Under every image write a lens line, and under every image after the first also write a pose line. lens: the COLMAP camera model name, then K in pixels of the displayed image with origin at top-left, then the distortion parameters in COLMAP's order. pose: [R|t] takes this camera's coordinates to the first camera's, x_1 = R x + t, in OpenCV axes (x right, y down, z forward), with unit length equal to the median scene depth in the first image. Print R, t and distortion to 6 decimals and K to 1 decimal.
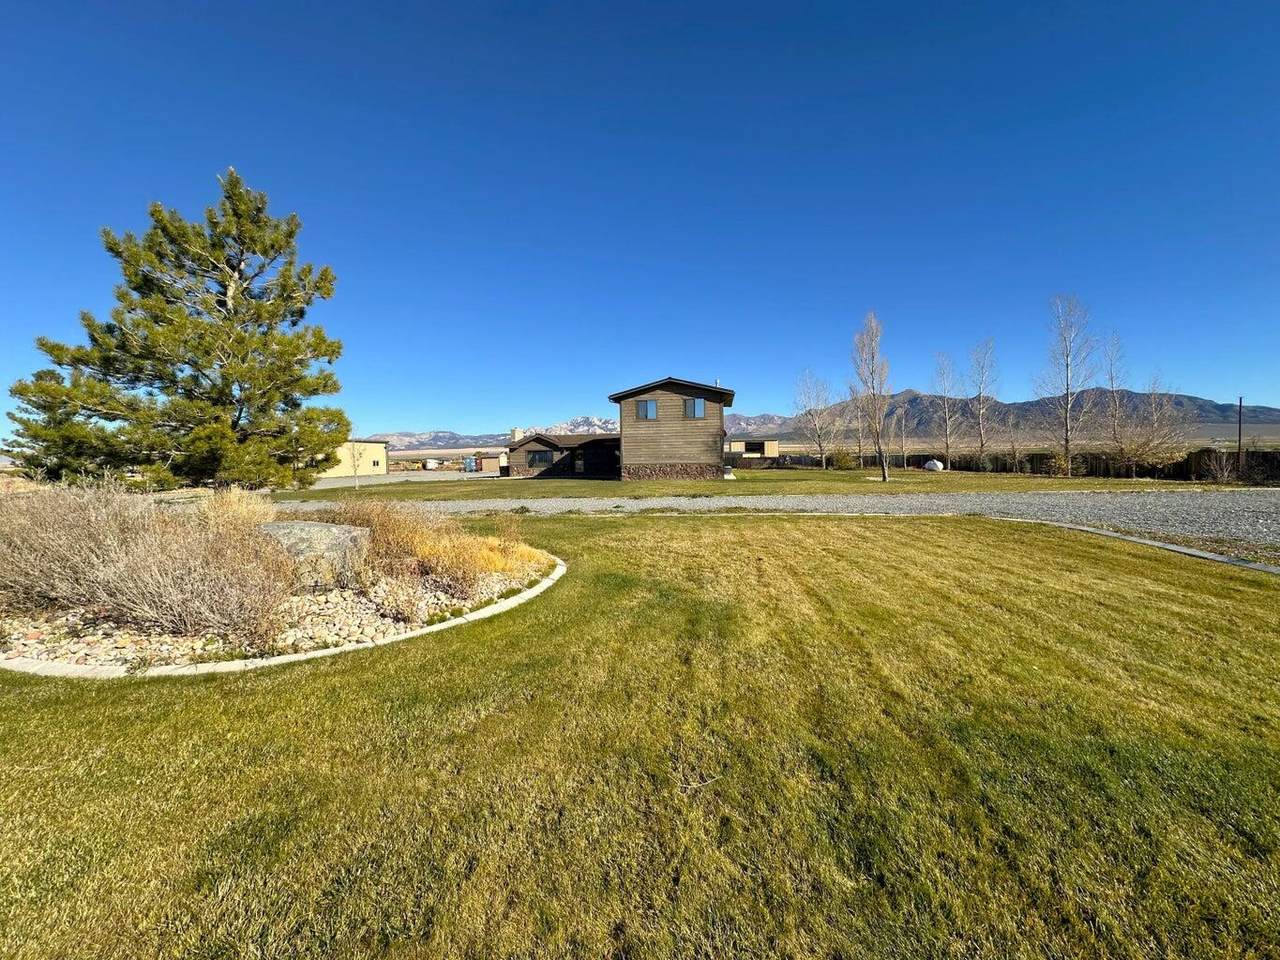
lens RADIAL K [[513.1, 0, 636.7], [0, 513.1, 486.5], [0, 0, 1]] dist [-0.000876, 0.000260]
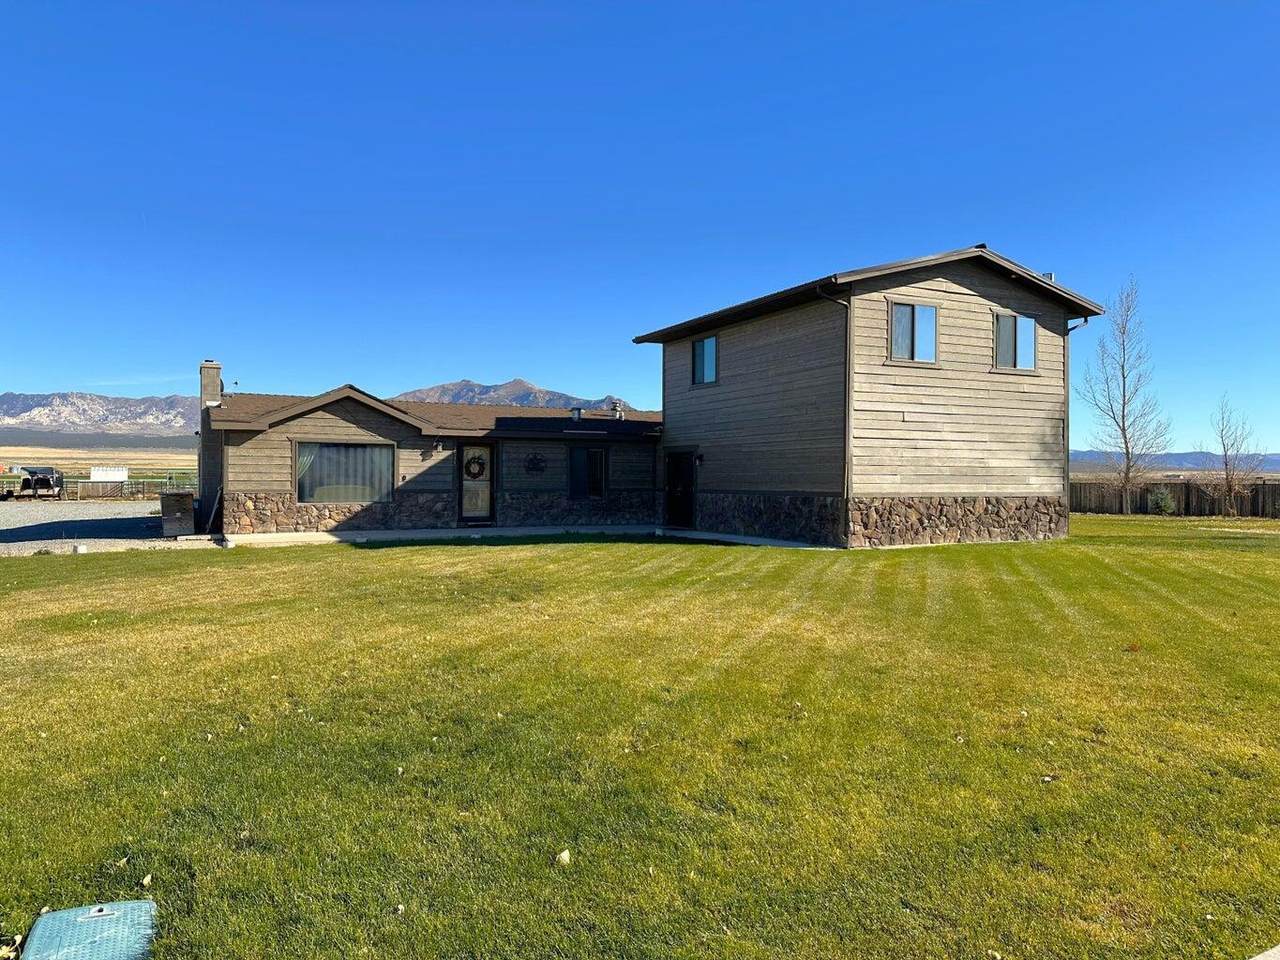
lens RADIAL K [[883.0, 0, 631.9], [0, 883.0, 479.8], [0, 0, 1]] dist [0.033712, -0.014584]
pose [[0.805551, 0.019615, 0.592202, -0.391181], [0.014793, 0.998475, -0.053194, -0.022695], [-0.592342, 0.051611, 0.804032, 0.551003]]
